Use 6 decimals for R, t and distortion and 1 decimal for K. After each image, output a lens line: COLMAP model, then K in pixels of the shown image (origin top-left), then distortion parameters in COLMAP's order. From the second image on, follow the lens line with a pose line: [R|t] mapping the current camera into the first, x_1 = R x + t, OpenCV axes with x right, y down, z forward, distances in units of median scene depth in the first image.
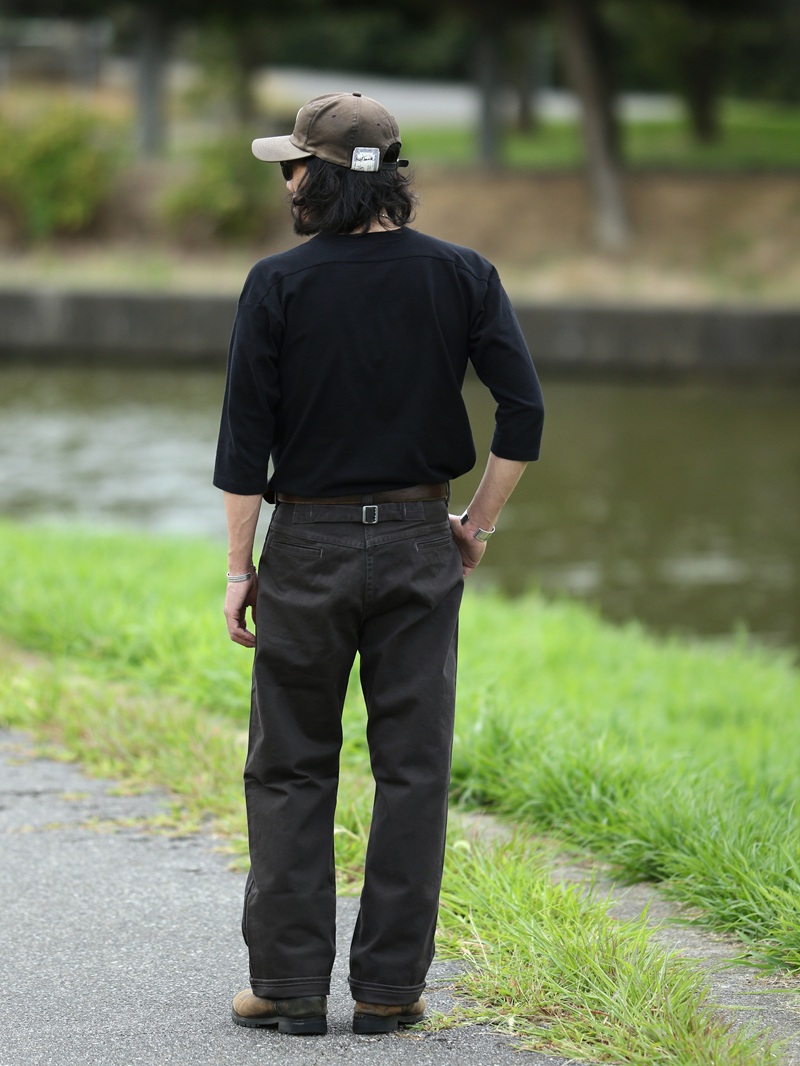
lens RADIAL K [[6529.4, 0, 400.9], [0, 6529.4, 536.4], [0, 0, 1]] dist [0.610177, 0.000000]
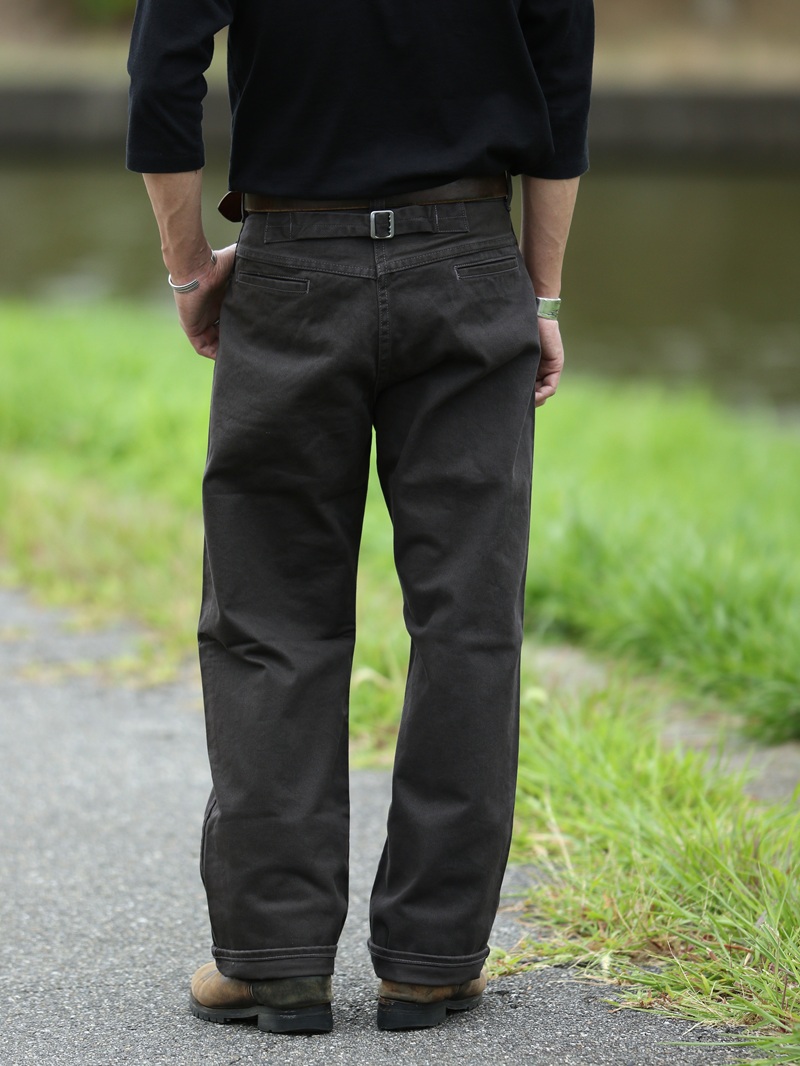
lens RADIAL K [[6529.4, 0, 391.4], [0, 6529.4, 527.2], [0, 0, 1]] dist [0.610177, 0.000000]
pose [[0.999687, -0.017251, -0.018129, 0.007178], [0.017719, 0.999506, 0.025972, 0.010757], [0.017672, -0.026285, 0.999498, 0.302528]]
